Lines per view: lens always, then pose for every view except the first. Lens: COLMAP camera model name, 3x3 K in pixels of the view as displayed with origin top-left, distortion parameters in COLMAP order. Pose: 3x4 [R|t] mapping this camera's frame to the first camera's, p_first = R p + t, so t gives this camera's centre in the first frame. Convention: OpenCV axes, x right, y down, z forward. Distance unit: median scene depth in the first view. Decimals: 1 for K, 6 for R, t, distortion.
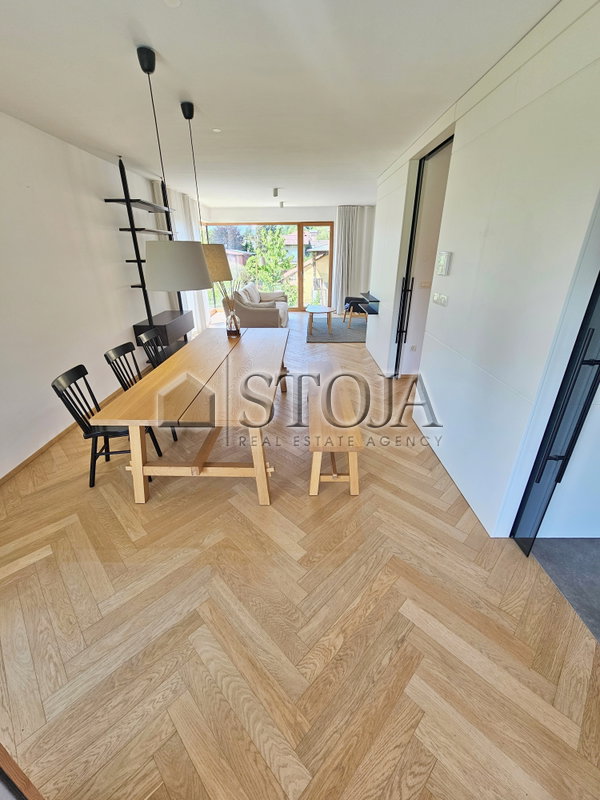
lens RADIAL K [[328.9, 0, 300.0], [0, 328.9, 400.0], [0, 0, 1]] dist [-0.001221, -0.000042]
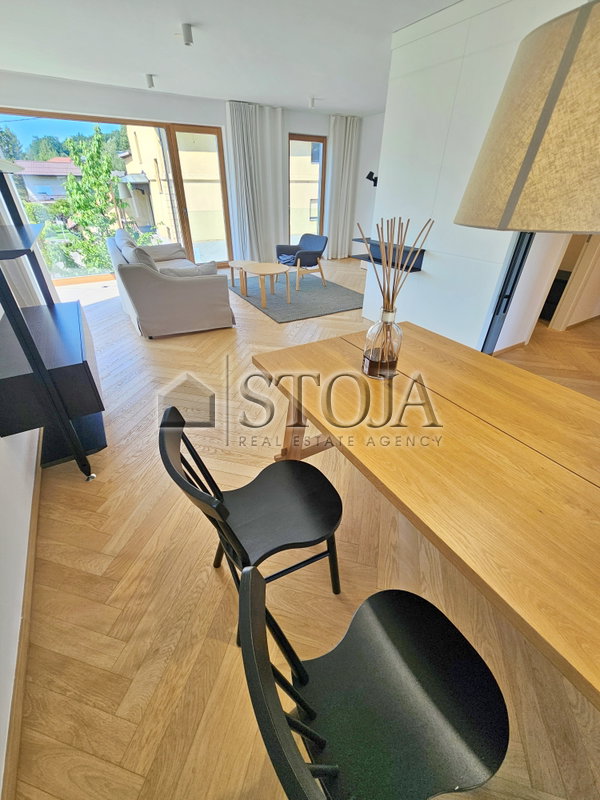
lens RADIAL K [[327.3, 0, 301.1], [0, 327.3, 395.0], [0, 0, 1]] dist [-0.000151, -0.000088]
pose [[0.853441, -0.270247, 0.445652, -0.230820], [0.206193, 0.960377, 0.187514, -0.133108], [-0.478669, -0.068142, 0.875347, 0.355864]]
